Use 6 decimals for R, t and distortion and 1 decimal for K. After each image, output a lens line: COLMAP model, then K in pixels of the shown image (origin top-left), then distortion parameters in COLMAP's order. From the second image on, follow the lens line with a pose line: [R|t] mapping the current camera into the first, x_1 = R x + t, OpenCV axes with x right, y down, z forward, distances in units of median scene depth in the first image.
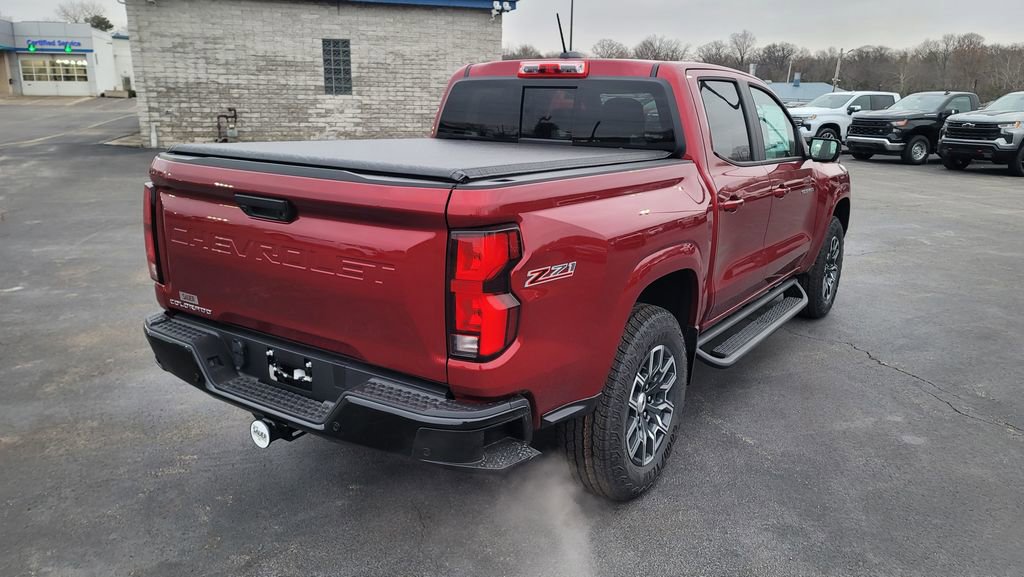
lens RADIAL K [[747.9, 0, 516.9], [0, 747.9, 284.3], [0, 0, 1]] dist [0.047504, -0.002901]
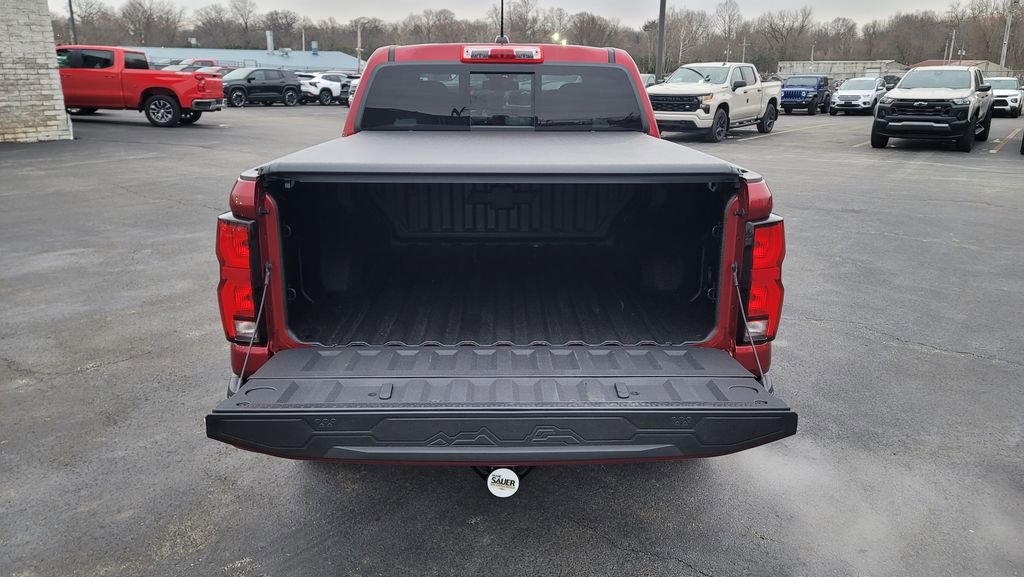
lens RADIAL K [[747.9, 0, 516.9], [0, 747.9, 284.3], [0, 0, 1]] dist [0.047504, -0.002901]
pose [[0.816878, -0.169527, 0.551335, -0.724126], [0.147413, 0.985450, 0.084598, -0.095674], [-0.557655, 0.012168, 0.829984, 0.240865]]
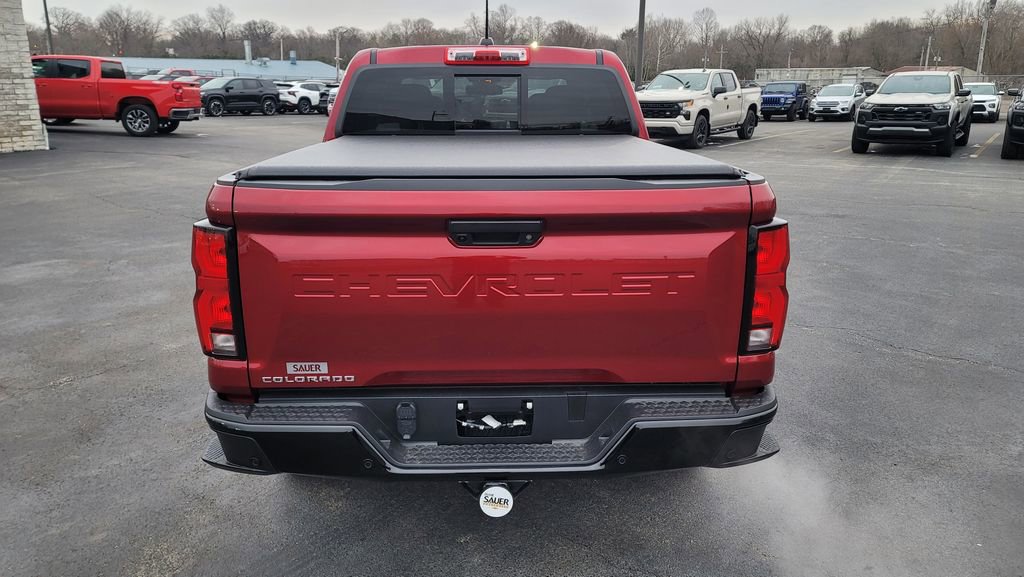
lens RADIAL K [[747.6, 0, 503.1], [0, 747.6, 287.5], [0, 0, 1]] dist [0.048133, -0.003966]
pose [[0.811050, -0.172168, 0.559067, -0.712456], [0.154289, 0.984826, 0.079453, -0.094706], [-0.564263, 0.021818, 0.825307, 0.280828]]
